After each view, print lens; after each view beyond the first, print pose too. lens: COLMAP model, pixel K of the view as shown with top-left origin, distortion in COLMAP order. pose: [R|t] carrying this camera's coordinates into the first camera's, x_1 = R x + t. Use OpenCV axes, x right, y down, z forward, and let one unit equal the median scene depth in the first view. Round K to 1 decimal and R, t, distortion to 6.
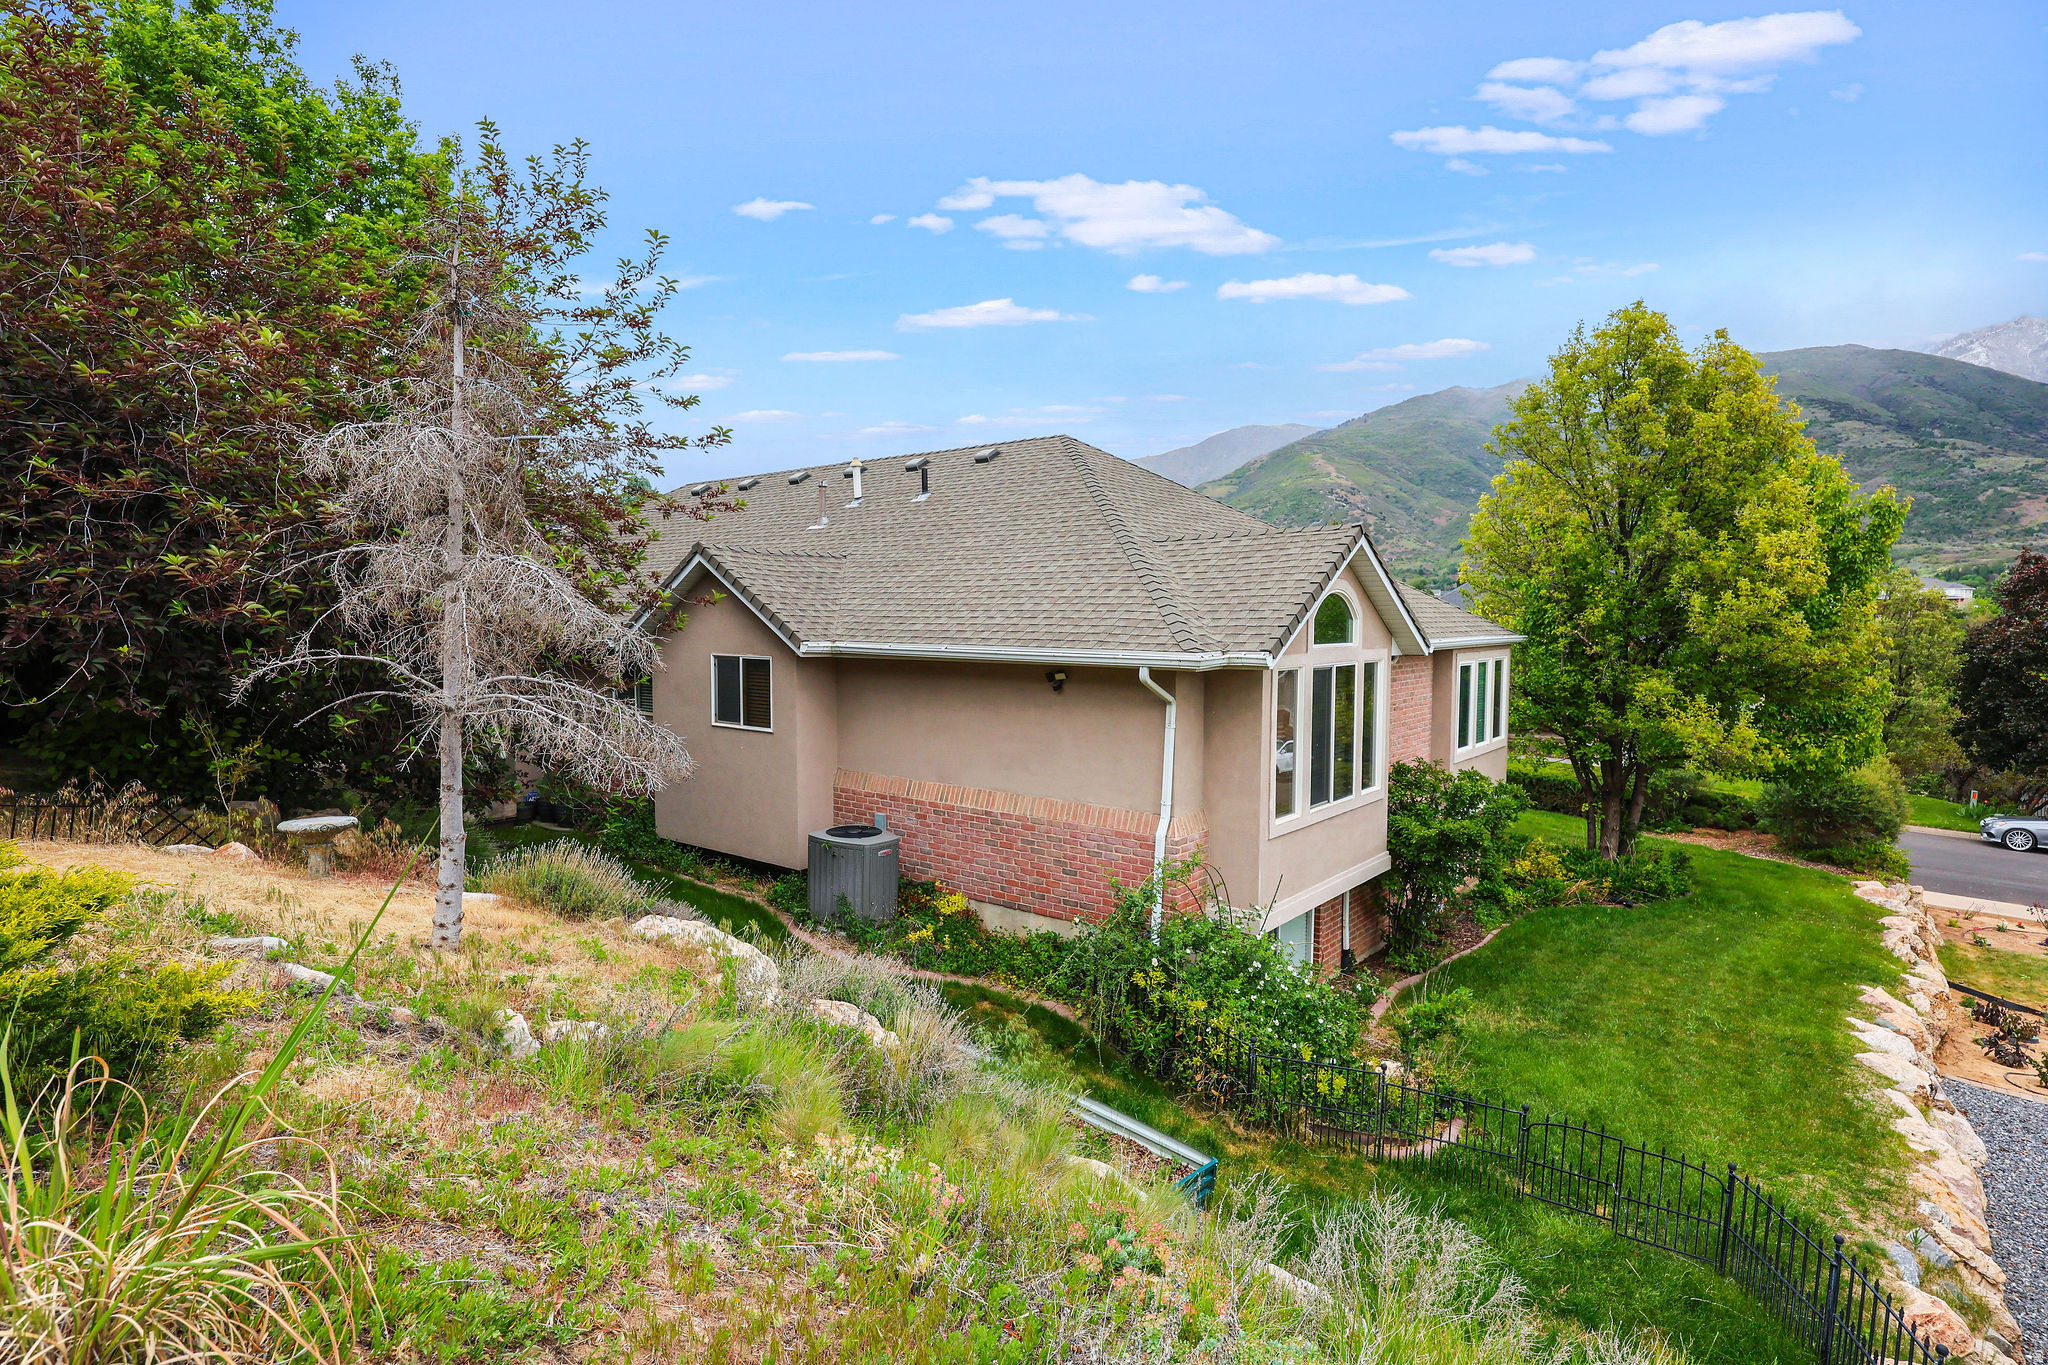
lens RADIAL K [[1075.0, 0, 1024.3], [0, 1075.0, 680.1], [0, 0, 1]] dist [0.001239, 0.001060]
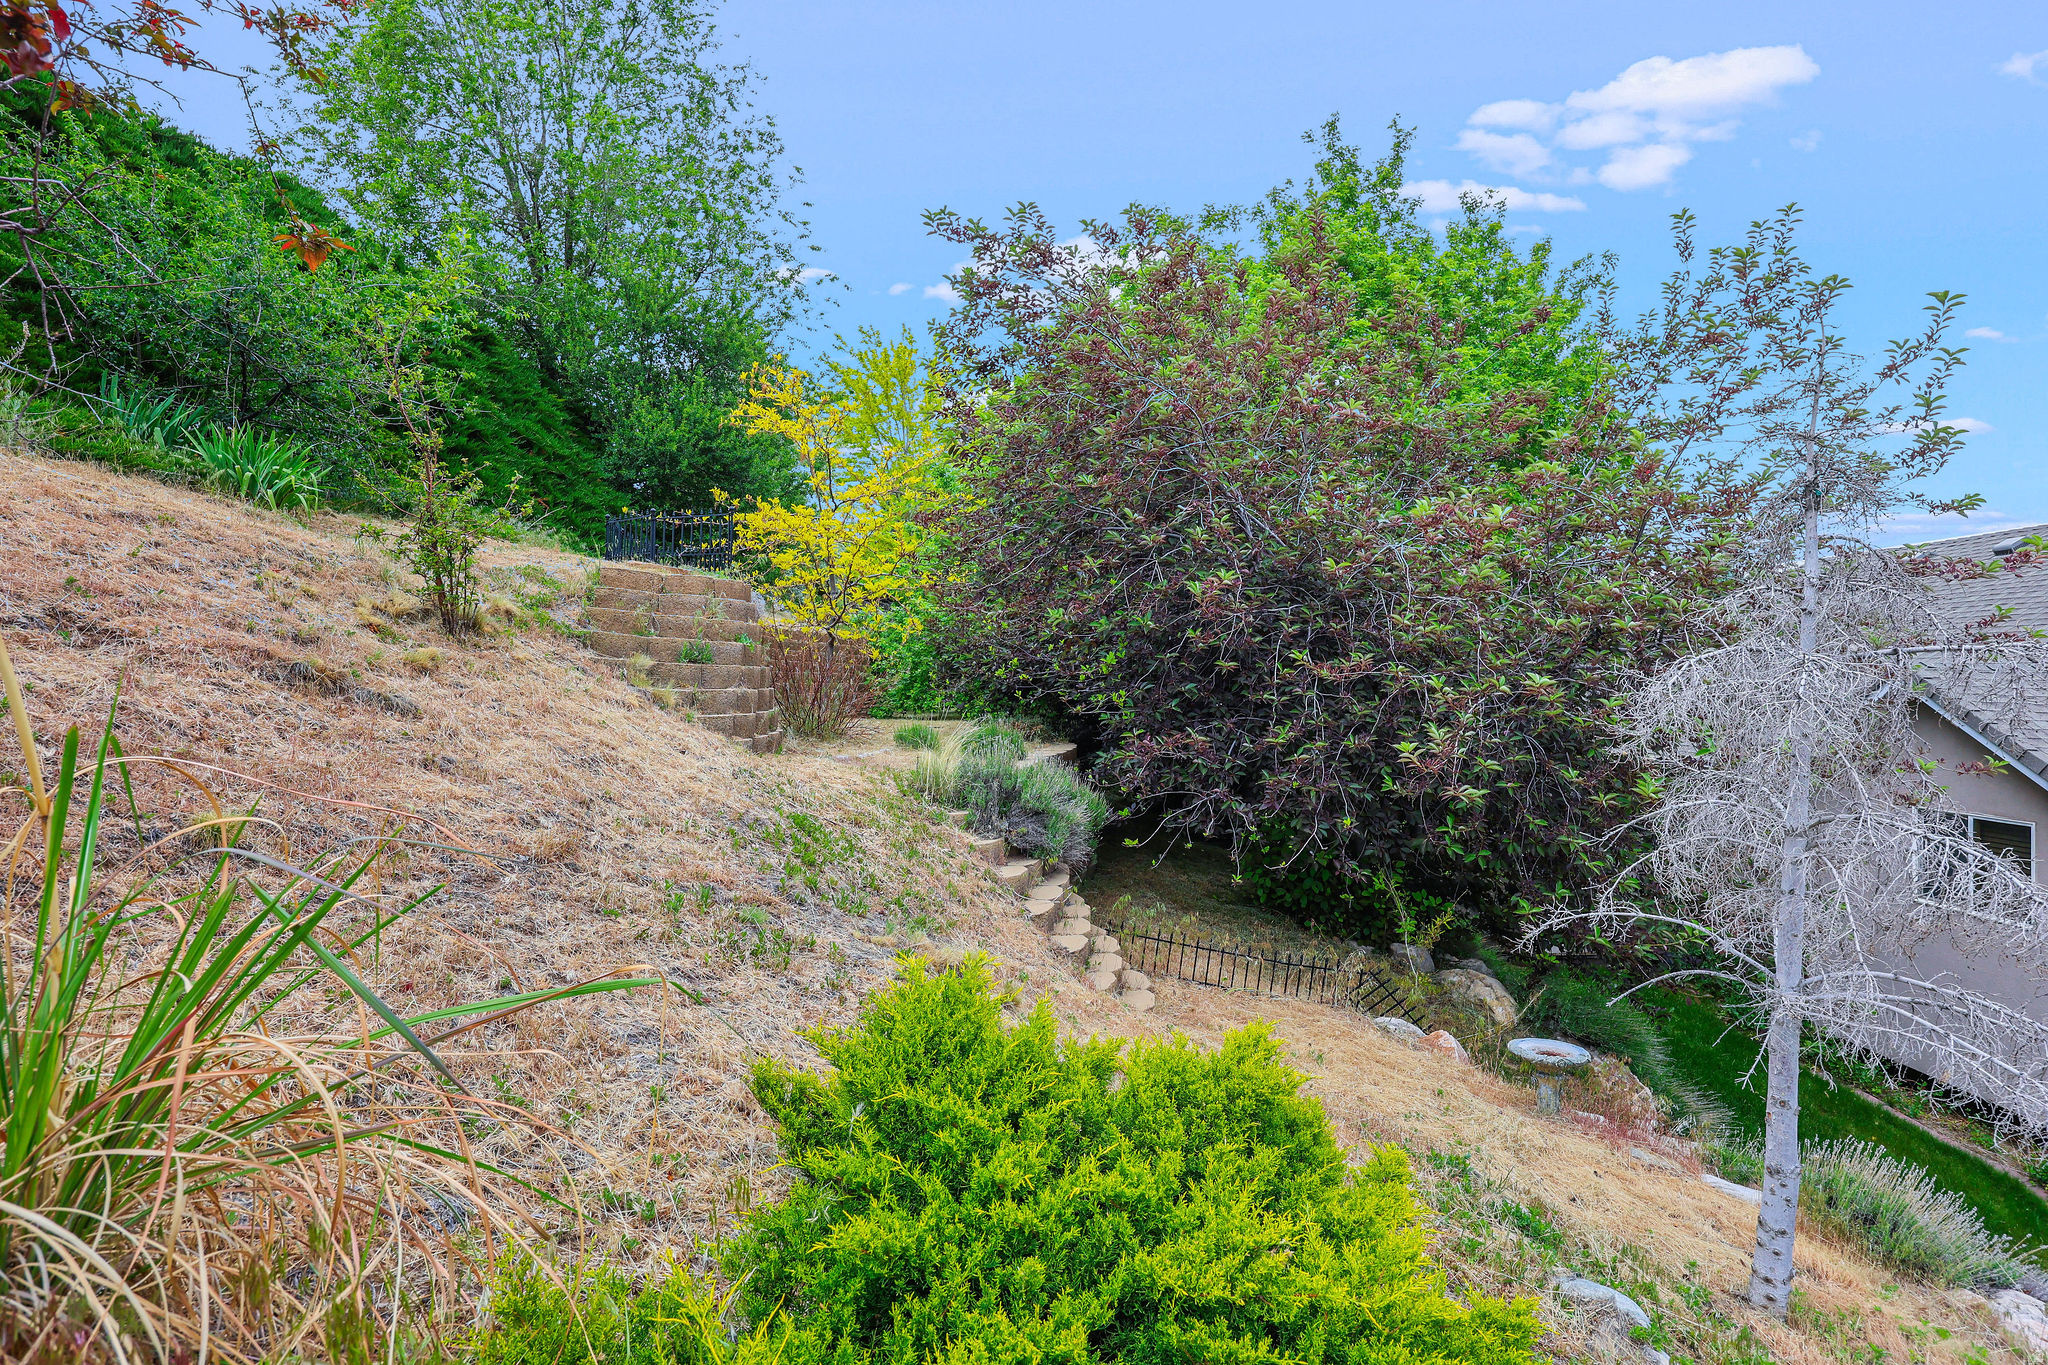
lens RADIAL K [[1075.0, 0, 1022.6], [0, 1075.0, 681.1], [0, 0, 1]] dist [0.001239, 0.001060]
pose [[0.638738, -0.003185, -0.769418, -0.210164], [-0.044107, 0.998195, -0.040748, -0.105663], [0.768159, 0.059964, 0.637445, 0.054810]]
